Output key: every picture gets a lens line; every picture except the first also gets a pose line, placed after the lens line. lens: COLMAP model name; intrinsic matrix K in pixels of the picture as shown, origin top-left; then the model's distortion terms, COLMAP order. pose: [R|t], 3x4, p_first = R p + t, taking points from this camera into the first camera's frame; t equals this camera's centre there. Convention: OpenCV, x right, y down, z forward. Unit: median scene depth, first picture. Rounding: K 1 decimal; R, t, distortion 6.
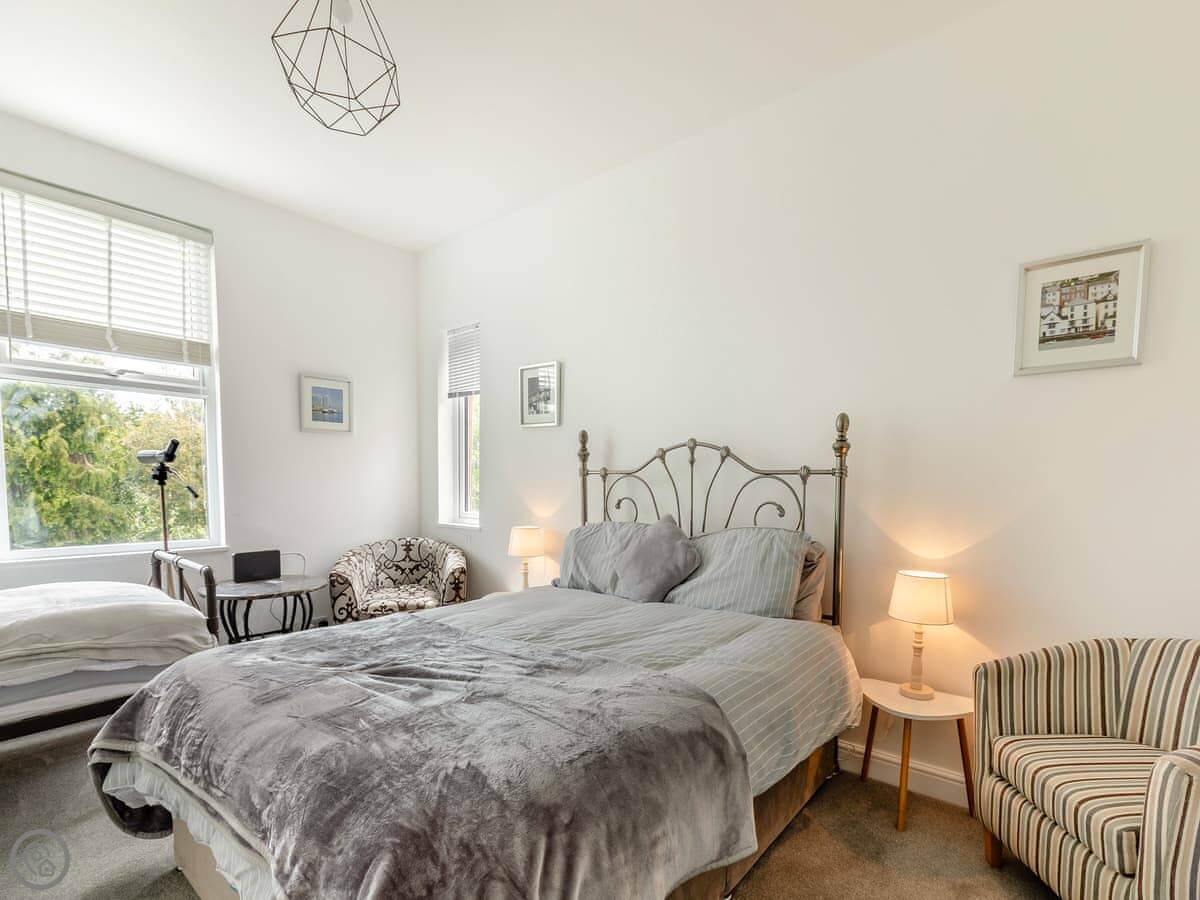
lens RADIAL K [[545.7, 0, 600.7], [0, 545.7, 528.6], [0, 0, 1]] dist [-0.001933, 0.000191]
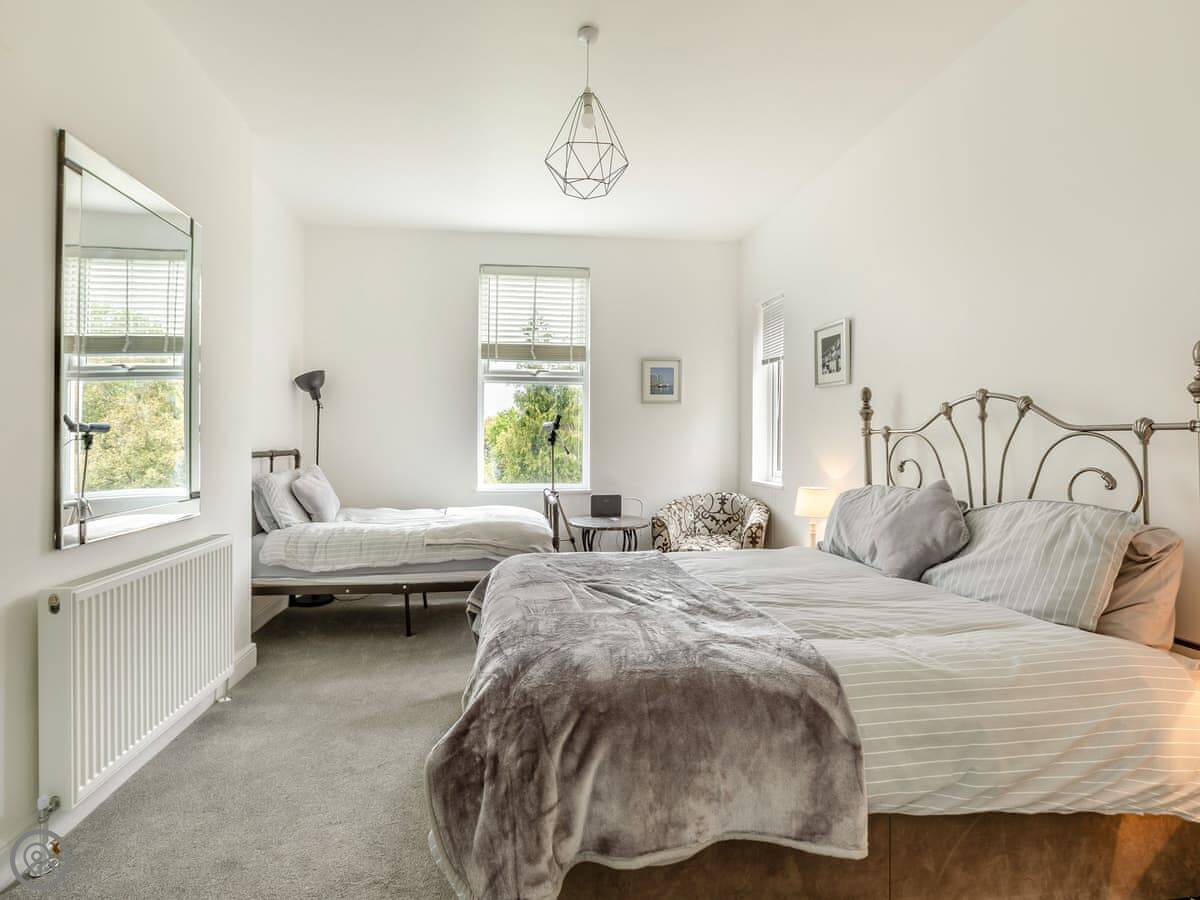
lens RADIAL K [[545.3, 0, 600.0], [0, 545.3, 450.0], [0, 0, 1]] dist [-0.002159, -0.000576]
pose [[0.728889, 0.006302, -0.684603, 0.306250], [-0.055124, 0.997251, -0.049510, -0.000842], [0.682409, 0.073826, 0.727233, 0.014237]]
